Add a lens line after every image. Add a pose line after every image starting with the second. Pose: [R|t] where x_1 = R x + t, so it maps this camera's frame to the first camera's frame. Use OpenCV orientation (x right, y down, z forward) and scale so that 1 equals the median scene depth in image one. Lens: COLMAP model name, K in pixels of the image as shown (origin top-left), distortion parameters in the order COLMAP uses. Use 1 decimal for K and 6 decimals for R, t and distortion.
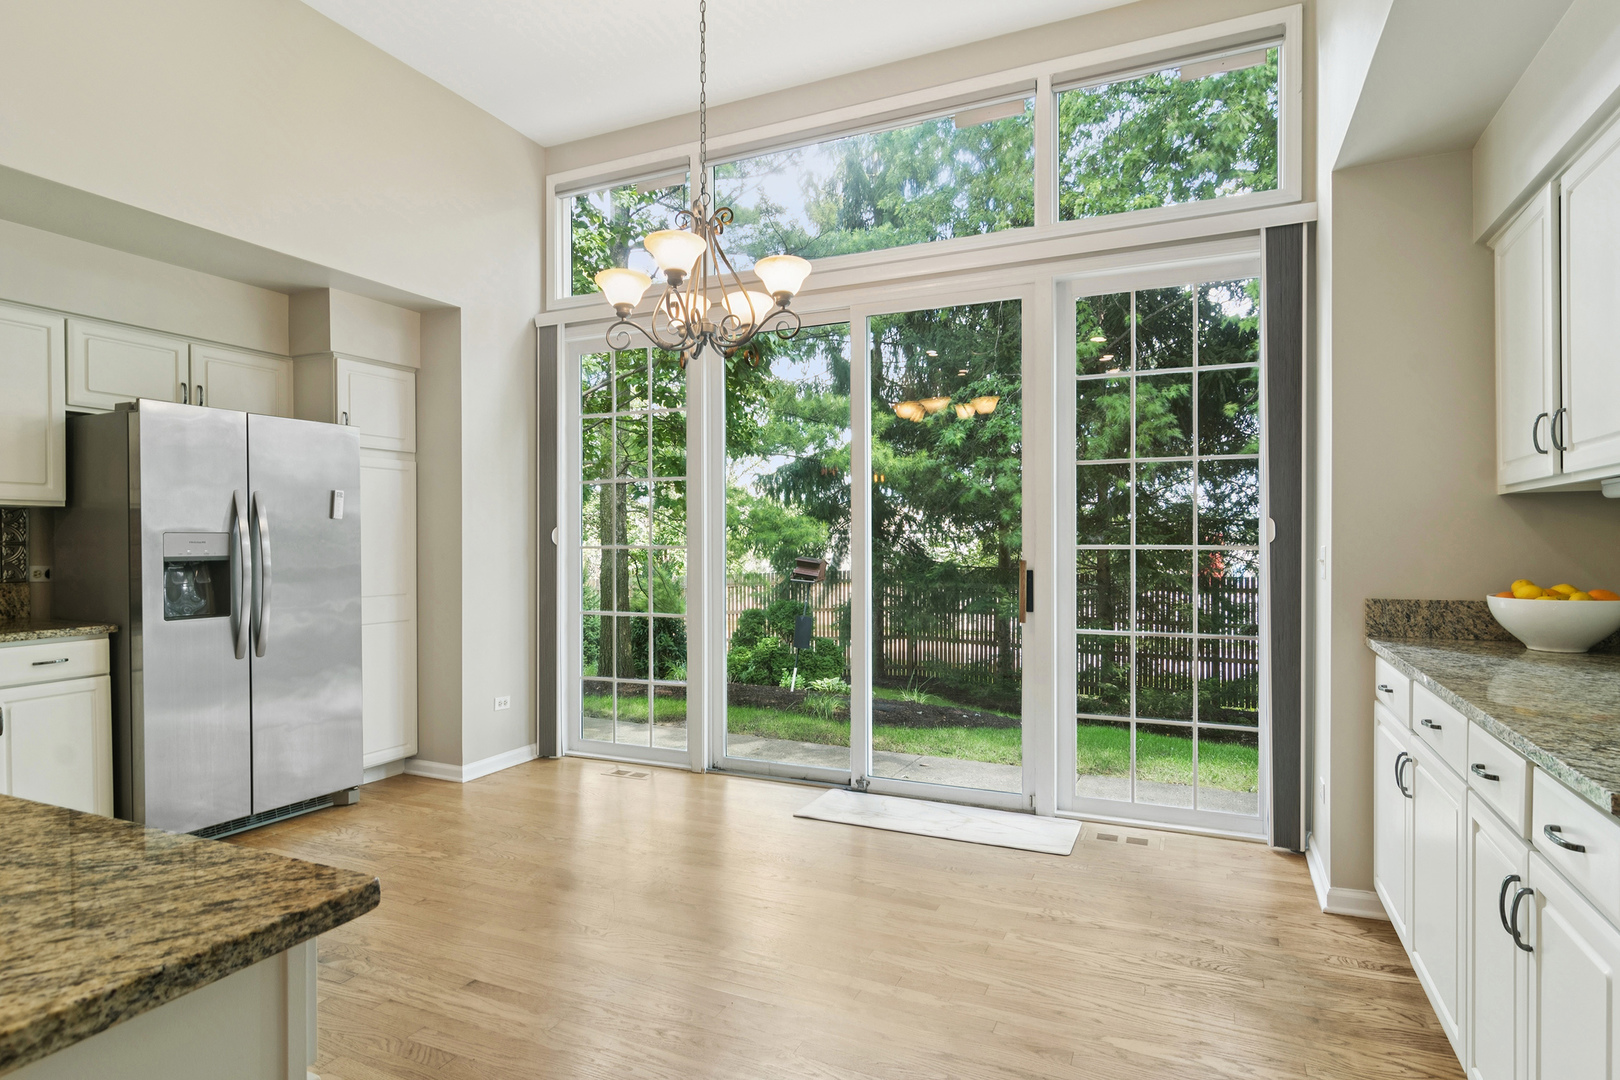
lens RADIAL K [[844.2, 0, 814.5], [0, 844.2, 550.0], [0, 0, 1]] dist [-0.002801, 0.000801]
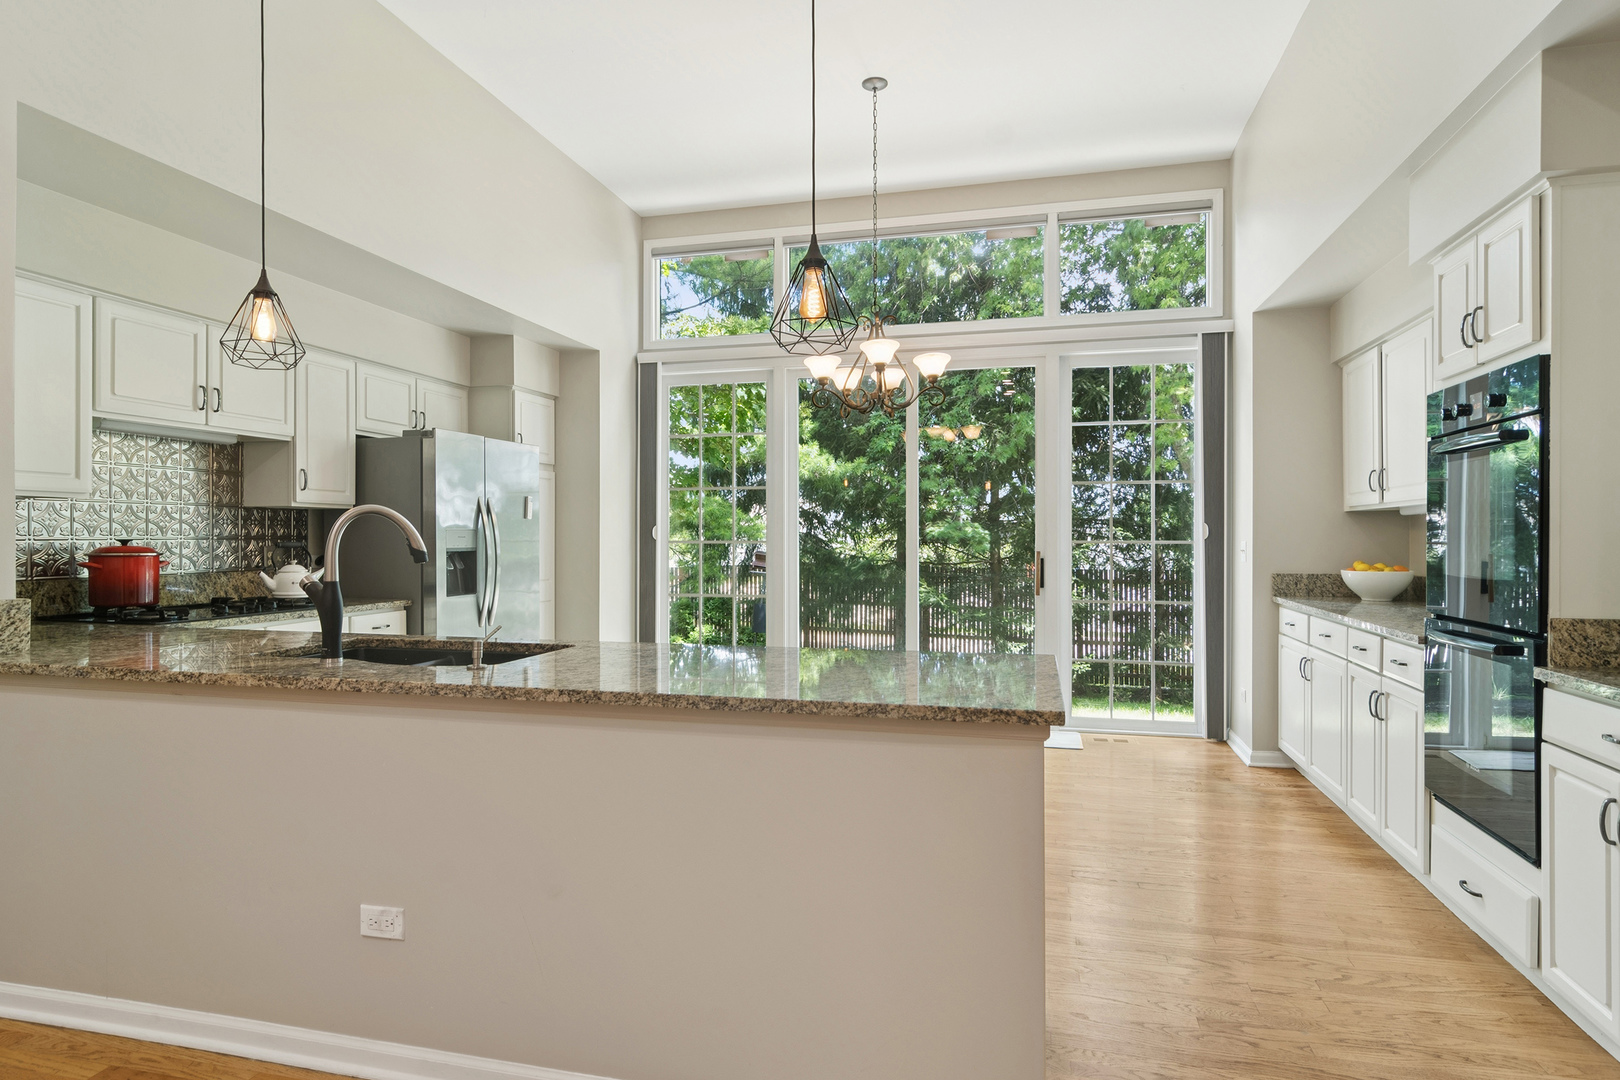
lens RADIAL K [[870.3, 0, 810.0], [0, 870.3, 540.0], [0, 0, 1]] dist [-0.002560, 0.000108]
pose [[0.983993, 0.002014, 0.178198, -0.439302], [-0.000645, 0.999970, -0.007744, 0.005332], [-0.178208, 0.007505, 0.983964, -0.416761]]
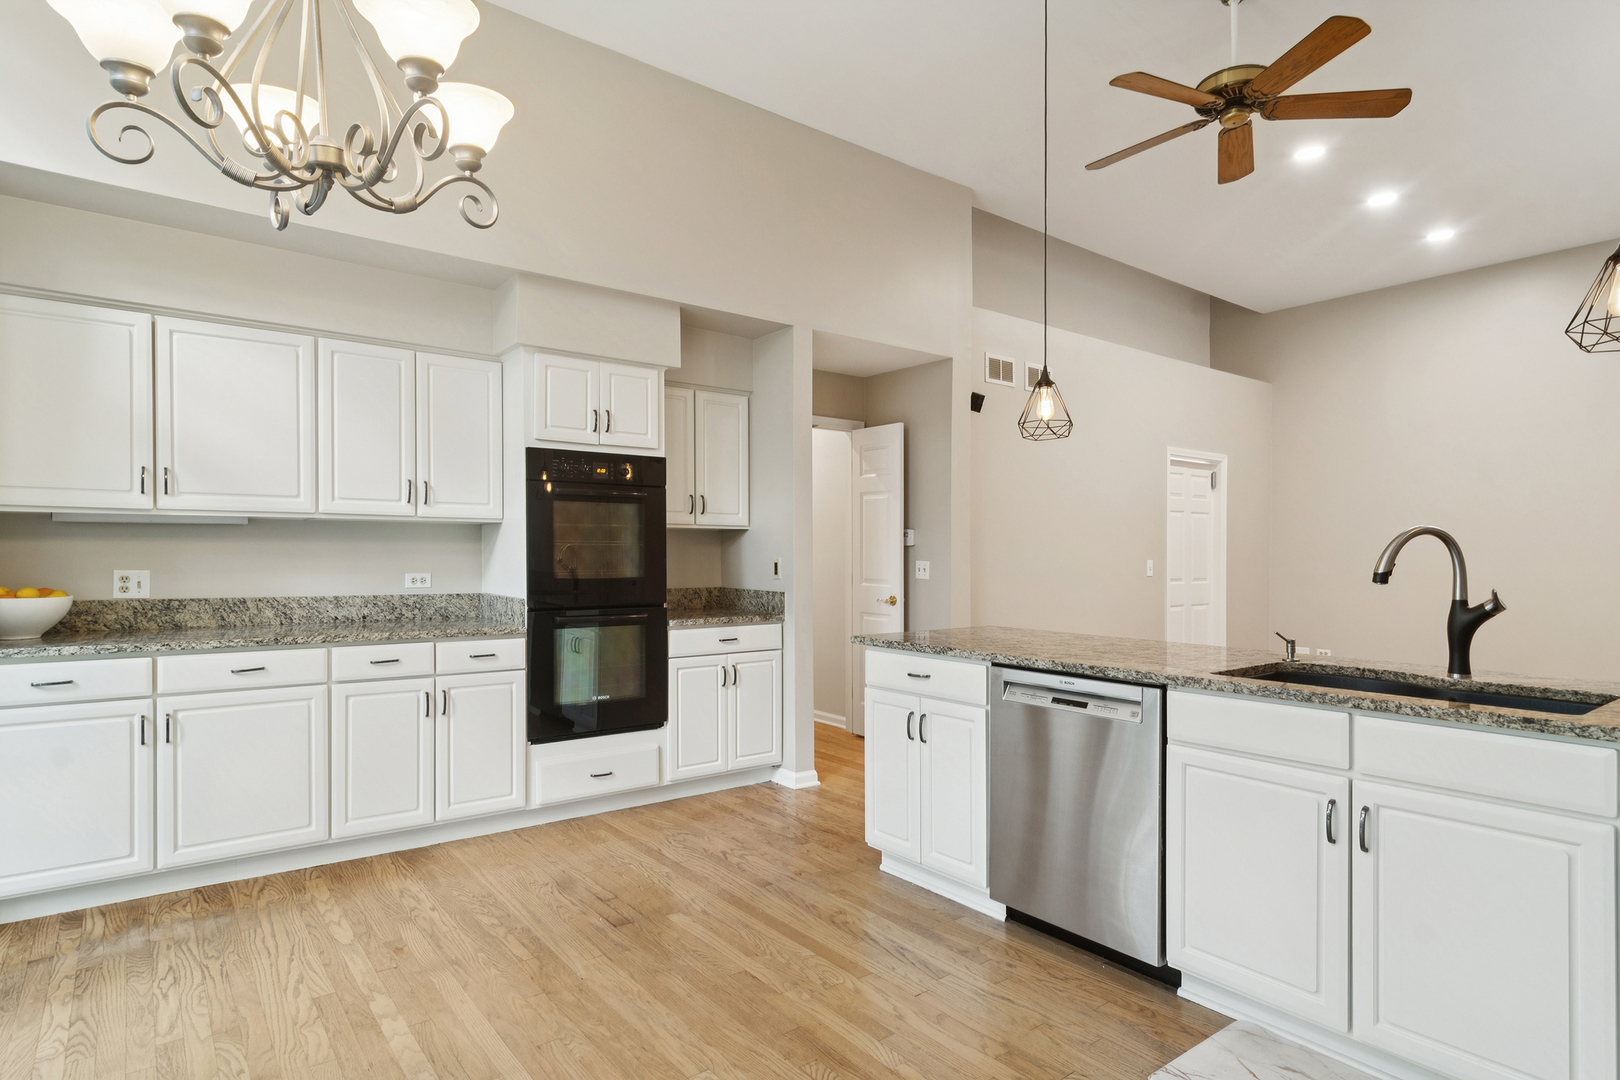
lens RADIAL K [[870.3, 0, 810.0], [0, 870.3, 540.0], [0, 0, 1]] dist [-0.002560, 0.000108]
pose [[-0.881930, 0.007312, 0.471324, -0.553062], [0.003801, 0.999957, -0.008400, -0.007006], [-0.471365, -0.005616, -0.881920, 1.136948]]
